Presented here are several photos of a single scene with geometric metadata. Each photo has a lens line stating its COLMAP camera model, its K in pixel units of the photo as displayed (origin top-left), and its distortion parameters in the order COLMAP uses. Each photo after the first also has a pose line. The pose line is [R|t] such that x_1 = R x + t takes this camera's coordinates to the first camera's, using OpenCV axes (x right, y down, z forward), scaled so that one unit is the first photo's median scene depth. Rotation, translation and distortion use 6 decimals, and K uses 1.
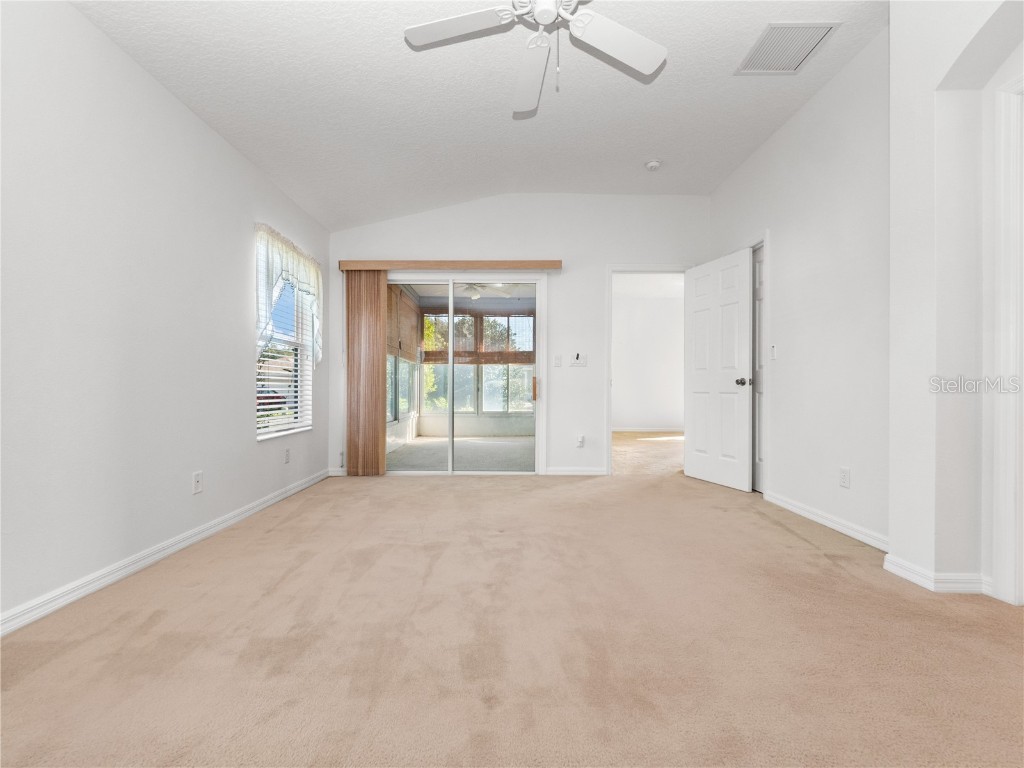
lens RADIAL K [[440.5, 0, 504.1], [0, 440.5, 384.6], [0, 0, 1]] dist [0.000875, -0.000105]
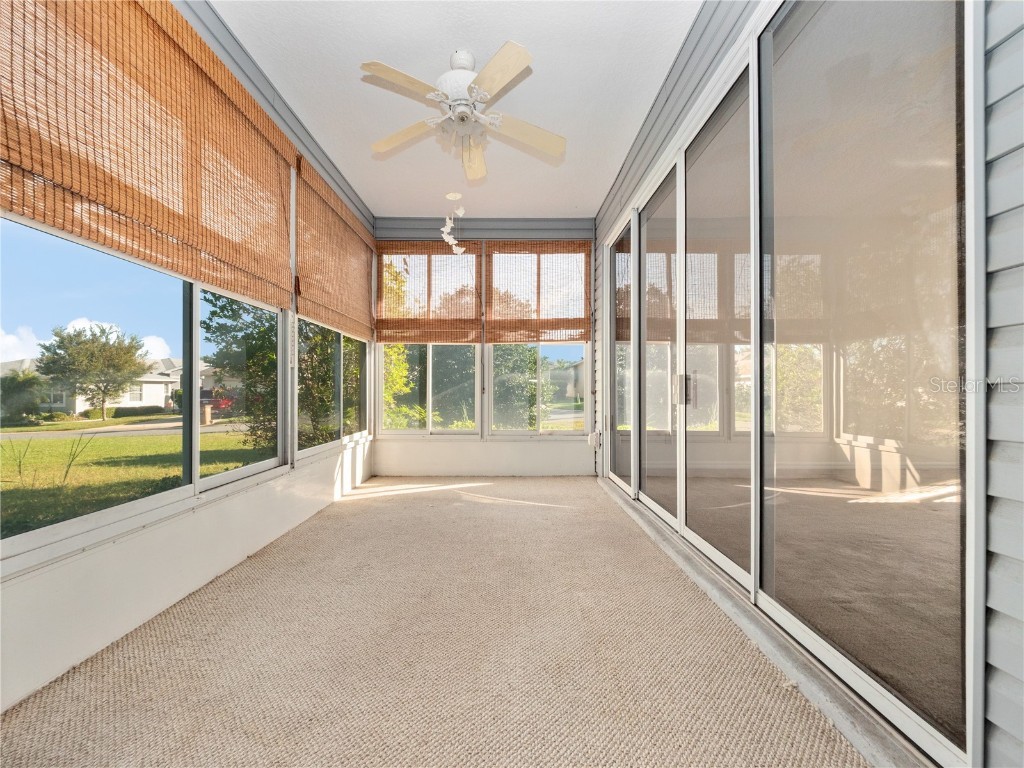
lens RADIAL K [[440.5, 0, 504.1], [0, 440.5, 384.6], [0, 0, 1]] dist [0.000875, -0.000105]
pose [[0.999910, -0.002628, -0.013120, -0.026178], [0.002597, 0.999994, -0.002339, 0.006237], [0.013126, 0.002305, 0.999911, 0.463132]]
